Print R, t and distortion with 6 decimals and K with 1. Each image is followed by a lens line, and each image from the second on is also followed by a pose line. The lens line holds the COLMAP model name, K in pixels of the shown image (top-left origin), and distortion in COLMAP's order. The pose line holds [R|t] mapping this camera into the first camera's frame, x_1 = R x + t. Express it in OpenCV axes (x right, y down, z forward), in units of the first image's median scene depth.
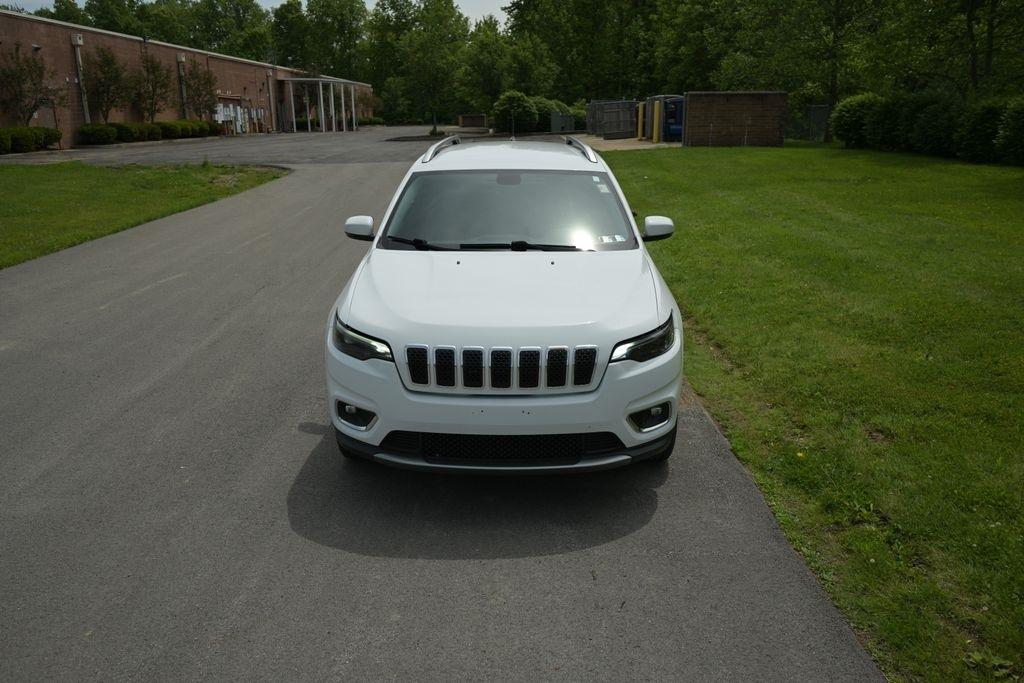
lens RADIAL K [[818.8, 0, 510.5], [0, 818.8, 339.9], [0, 0, 1]] dist [0.004356, -0.006719]
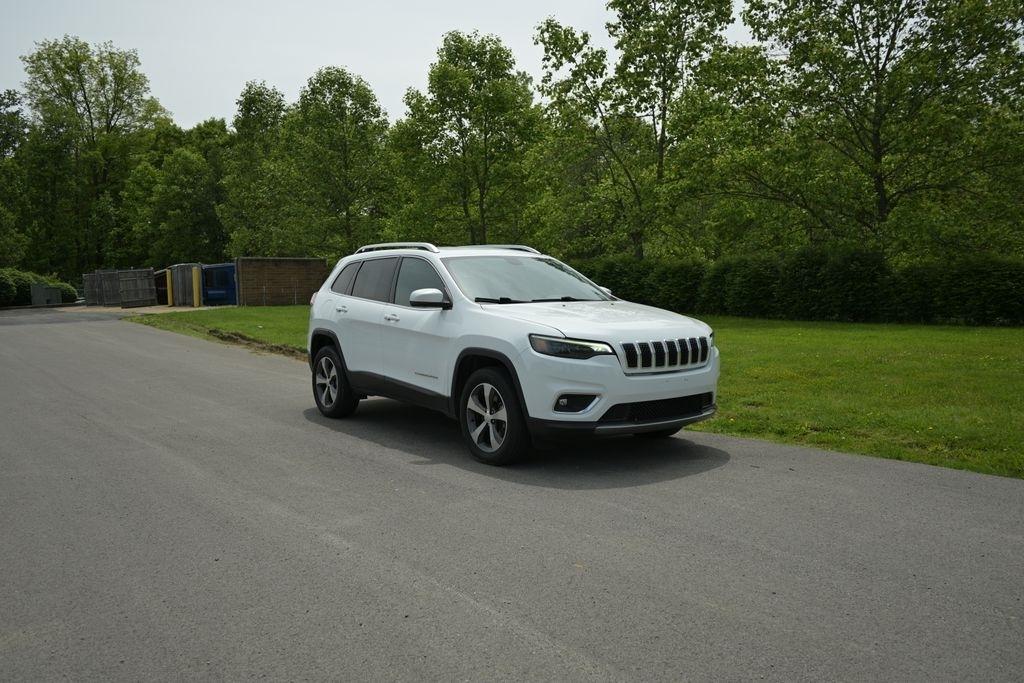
lens RADIAL K [[818.8, 0, 510.5], [0, 818.8, 339.9], [0, 0, 1]] dist [0.004356, -0.006719]
pose [[0.784389, -0.048556, 0.618366, -0.225652], [0.179925, 0.971879, -0.151918, 0.035675], [-0.593600, 0.230422, 0.771067, -0.006581]]
